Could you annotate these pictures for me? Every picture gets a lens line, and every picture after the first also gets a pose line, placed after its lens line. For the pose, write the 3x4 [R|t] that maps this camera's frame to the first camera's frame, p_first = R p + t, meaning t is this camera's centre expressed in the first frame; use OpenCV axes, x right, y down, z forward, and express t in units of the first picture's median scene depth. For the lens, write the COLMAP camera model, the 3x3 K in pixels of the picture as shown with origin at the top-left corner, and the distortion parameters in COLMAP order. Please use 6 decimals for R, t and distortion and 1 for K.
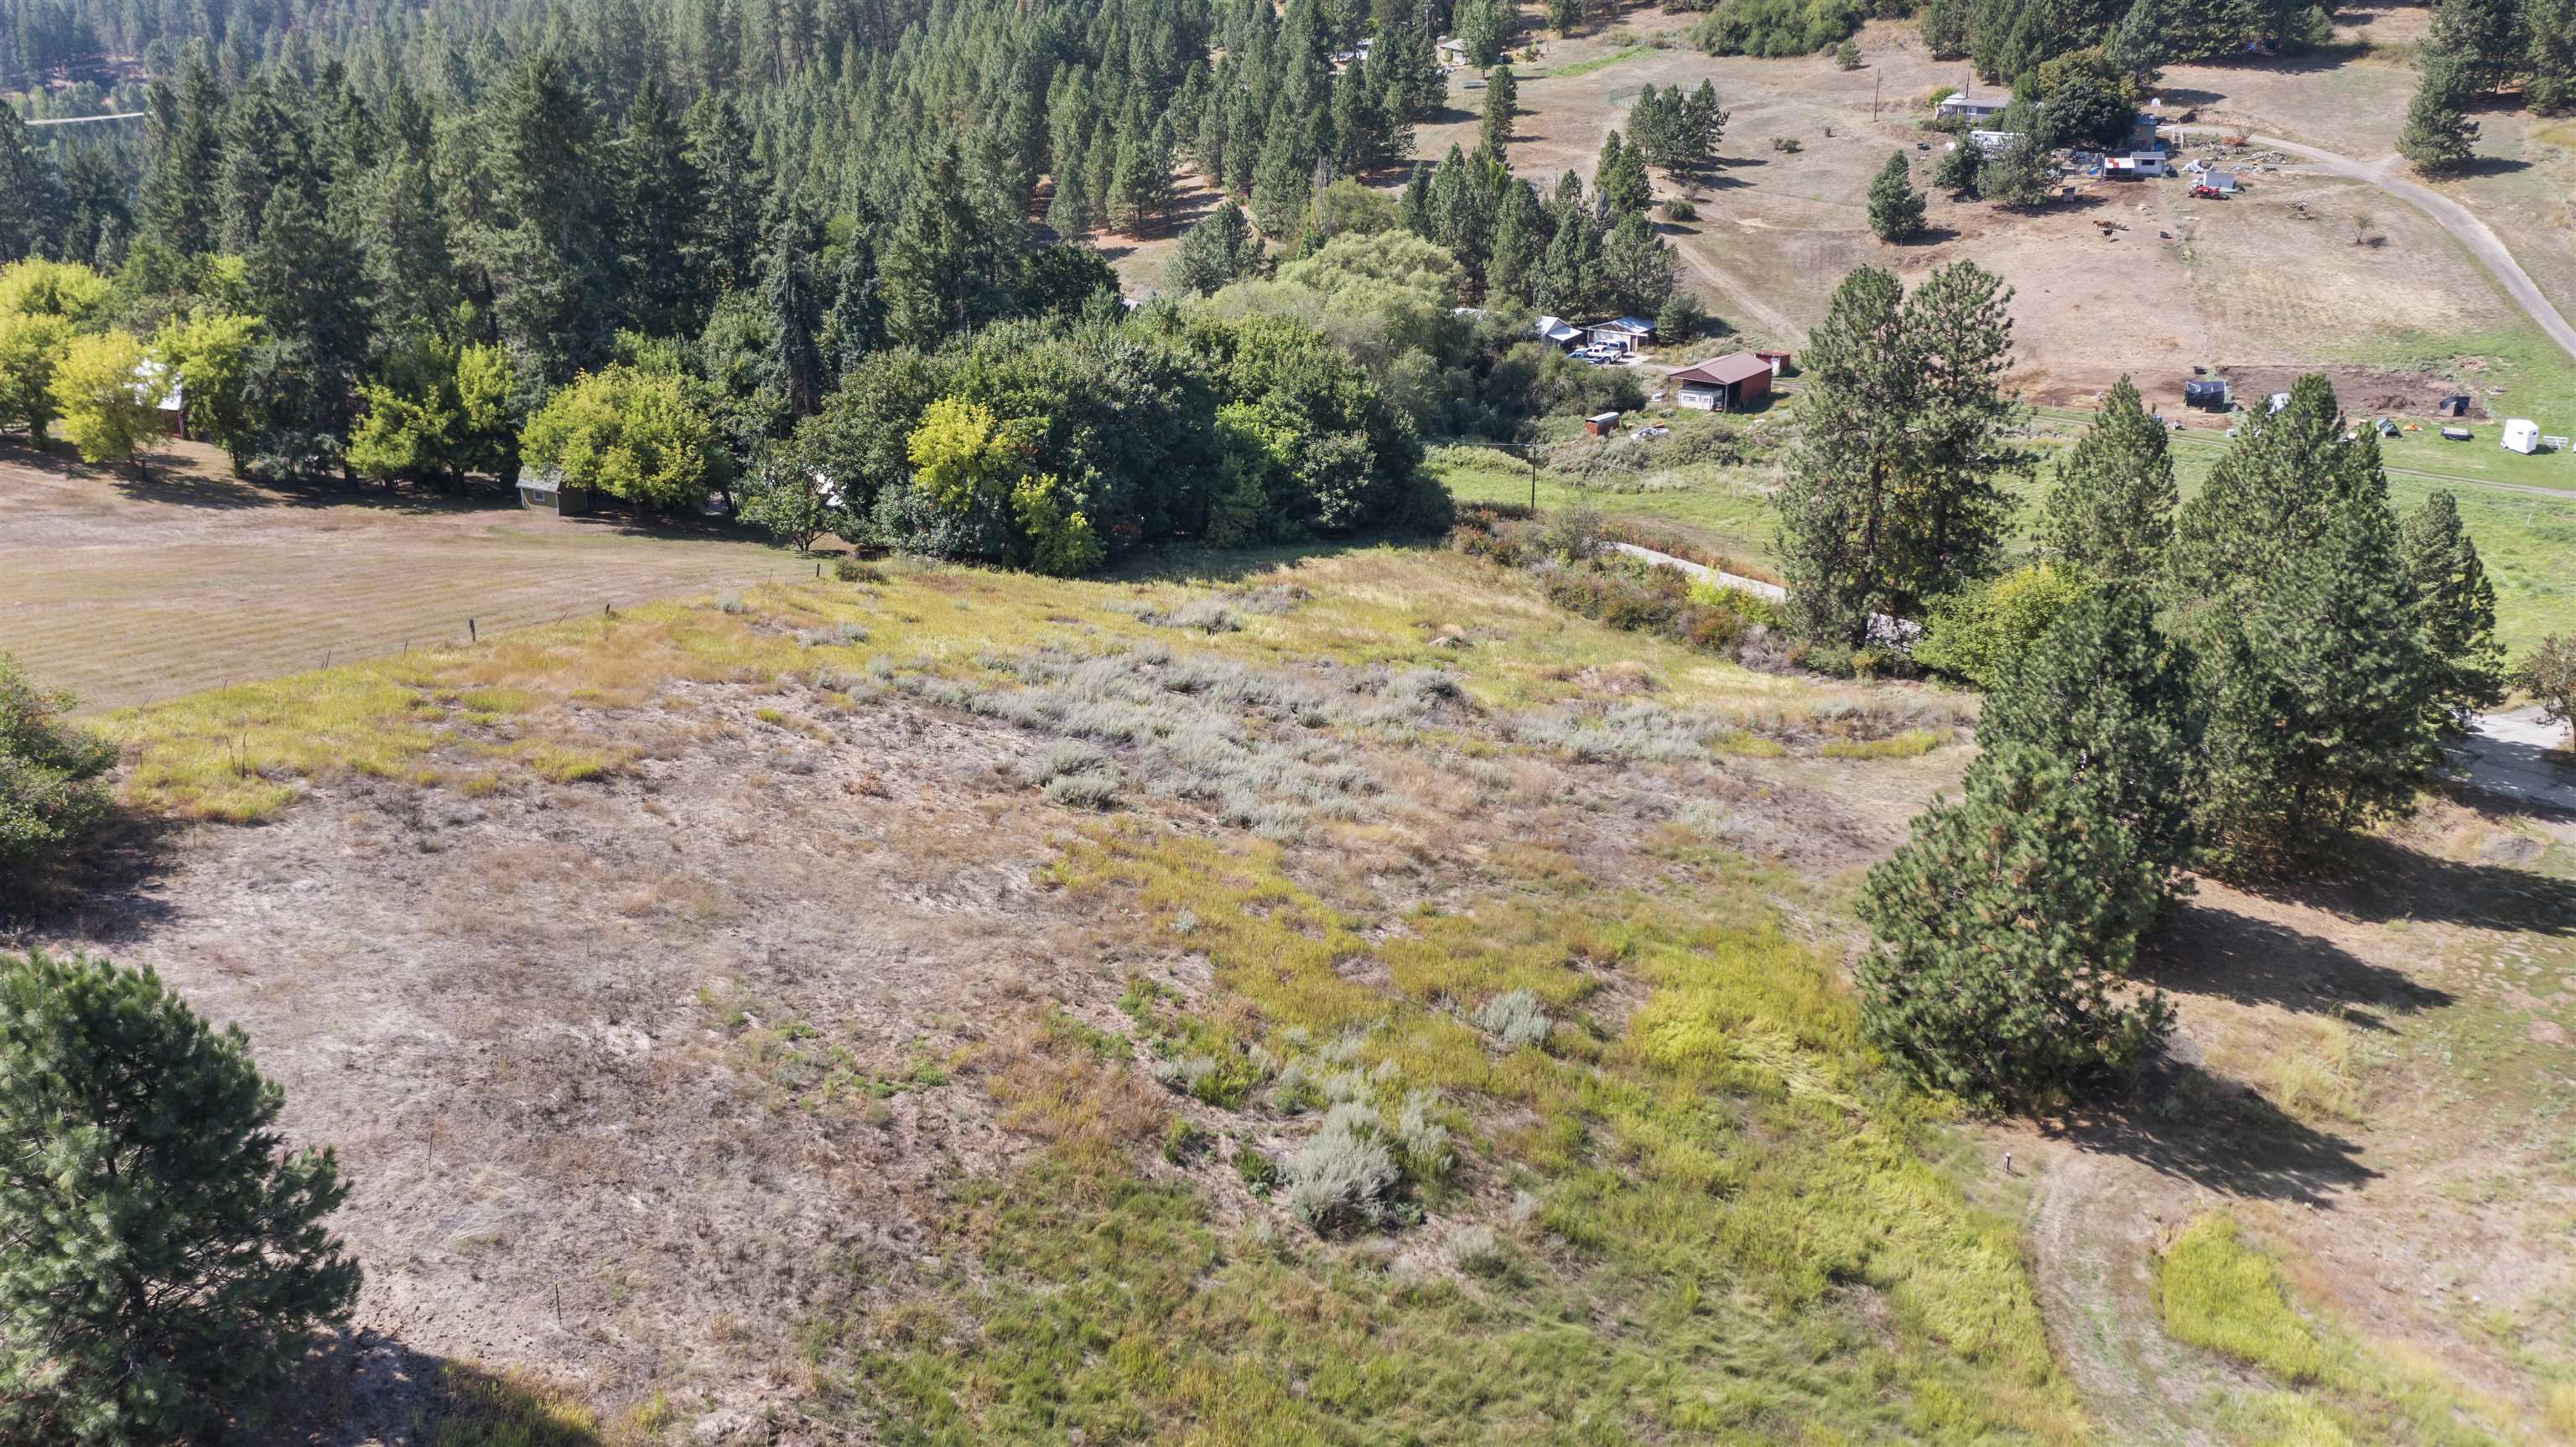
lens RADIAL K [[2044.5, 0, 1297.2], [0, 2044.5, 724.4], [0, 0, 1]] dist [-0.000776, 0.003532]
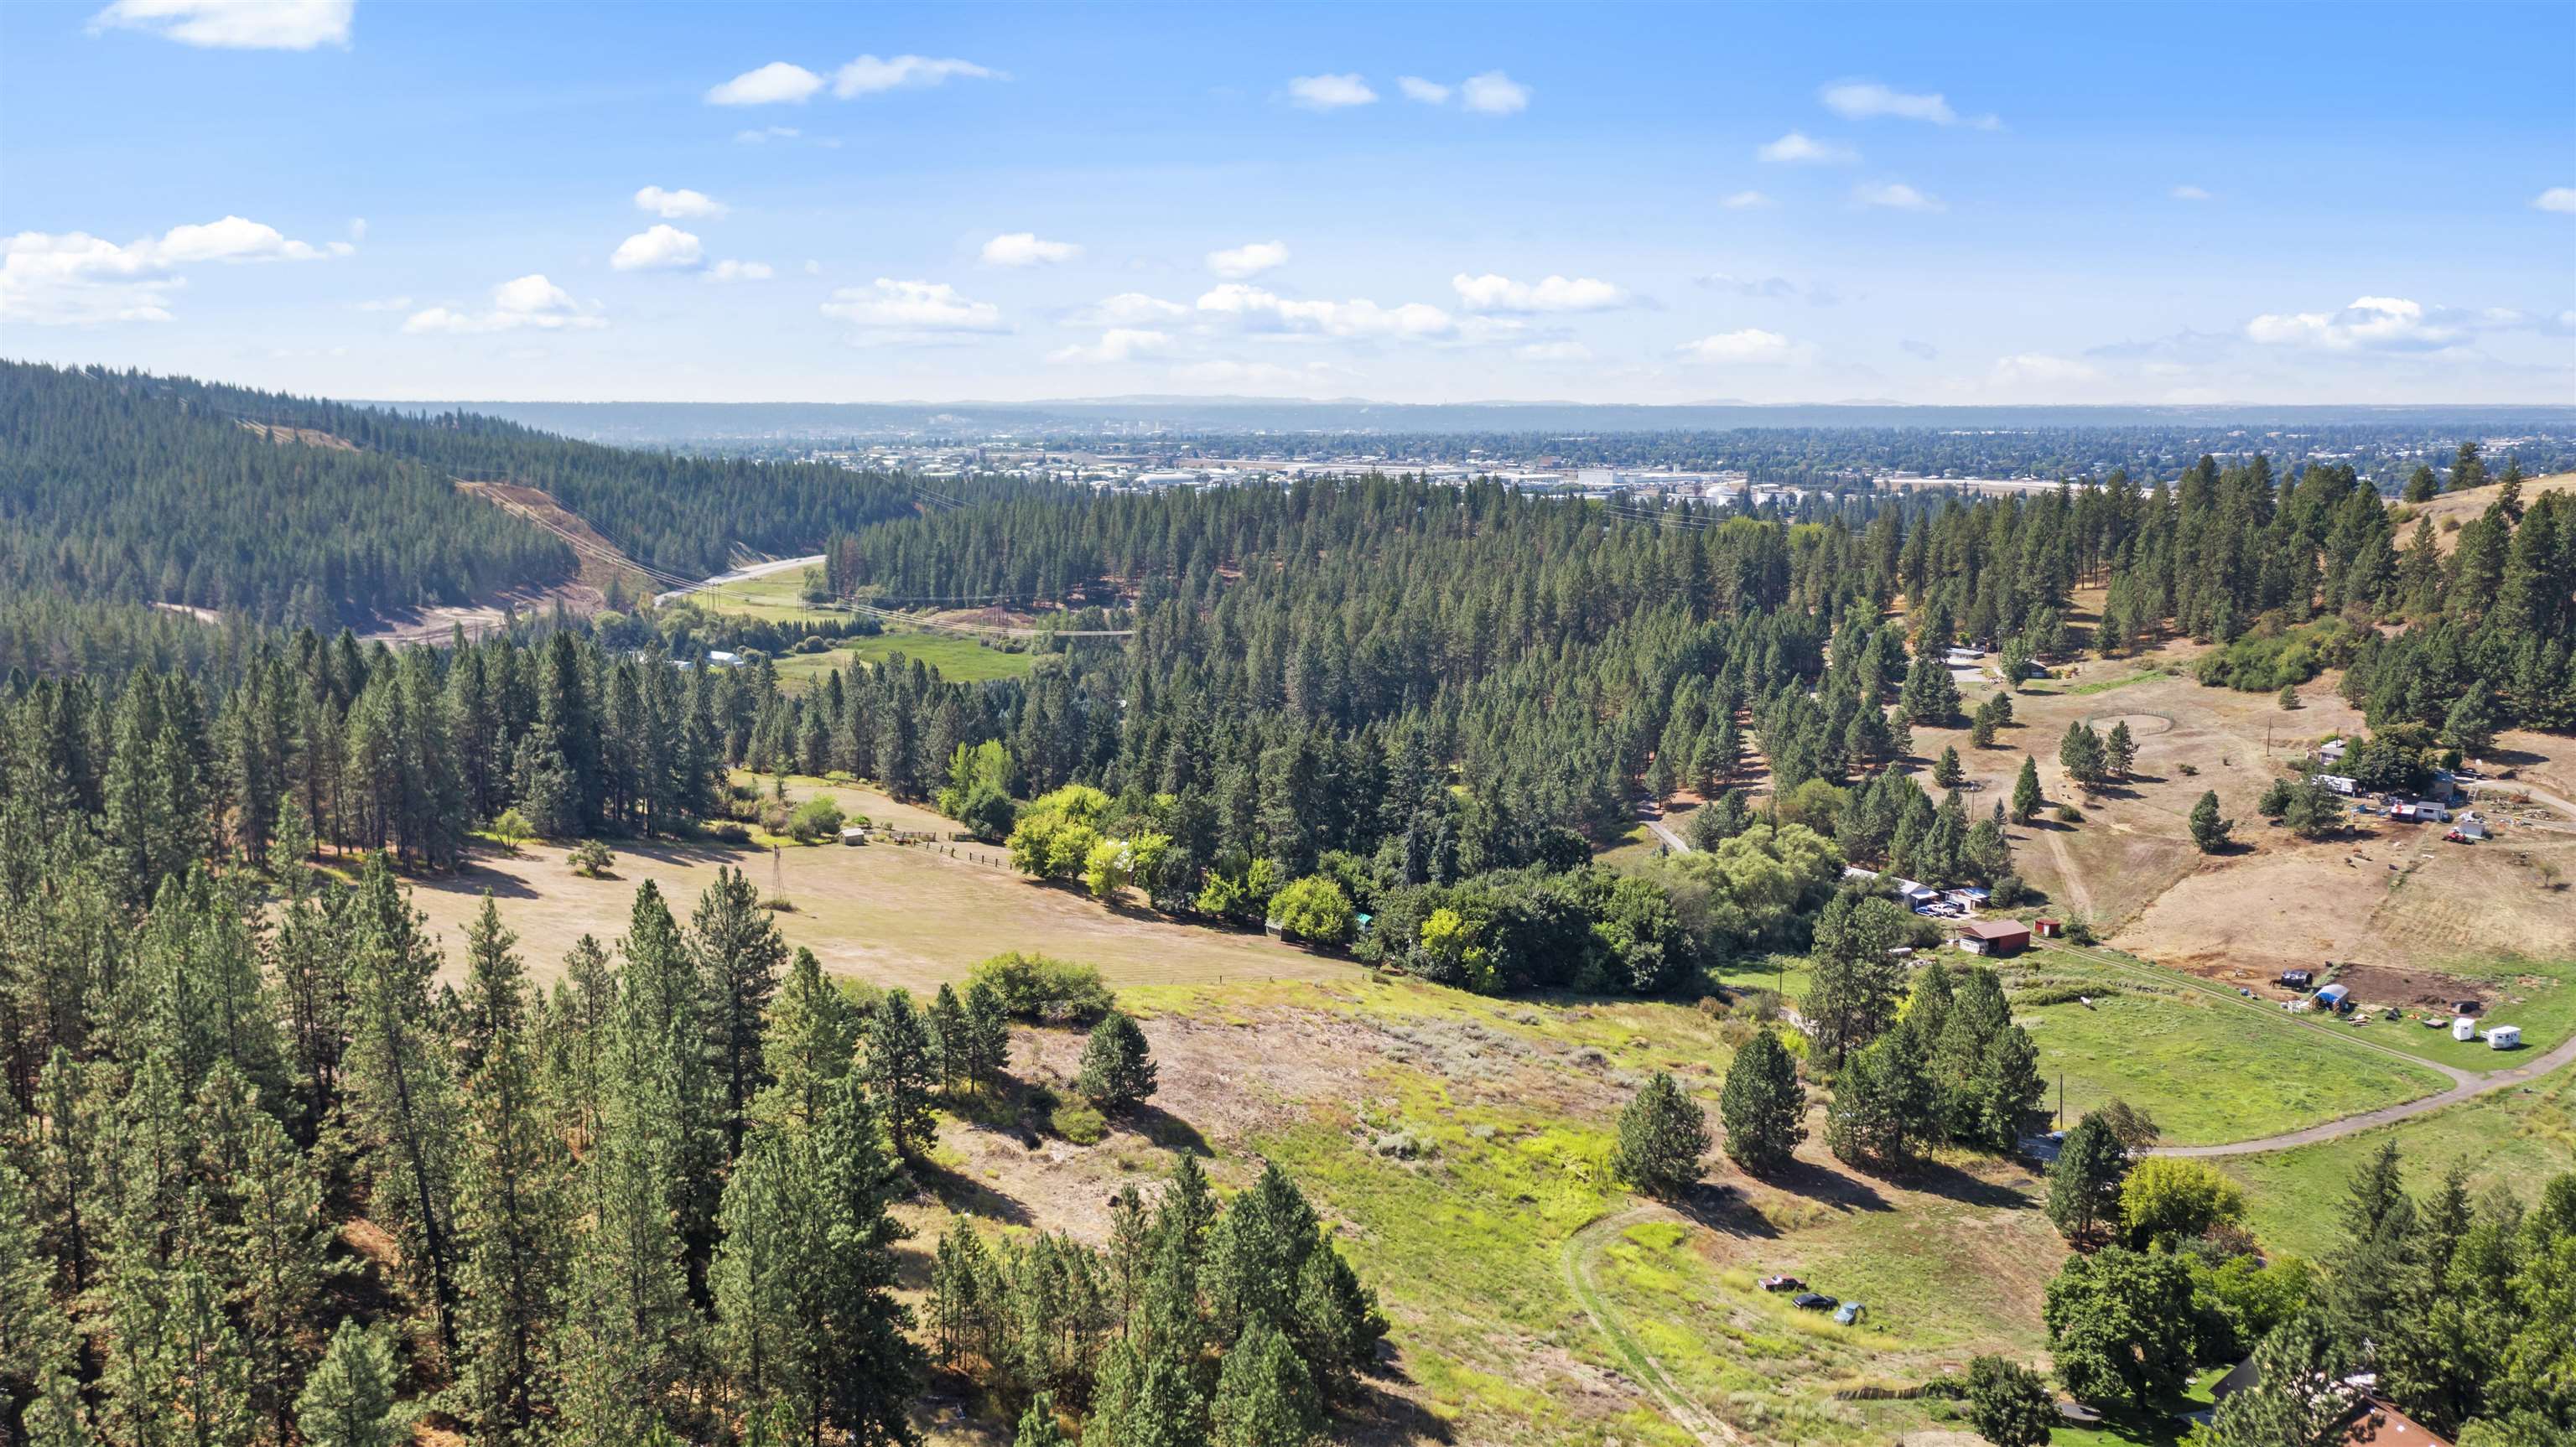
lens RADIAL K [[2044.5, 0, 1297.2], [0, 2044.5, 724.4], [0, 0, 1]] dist [-0.000776, 0.003532]
pose [[0.917289, 0.069267, -0.392152, 0.471666], [-0.153426, 0.970206, -0.187512, 0.076258], [0.367480, 0.232169, 0.900586, -0.963478]]
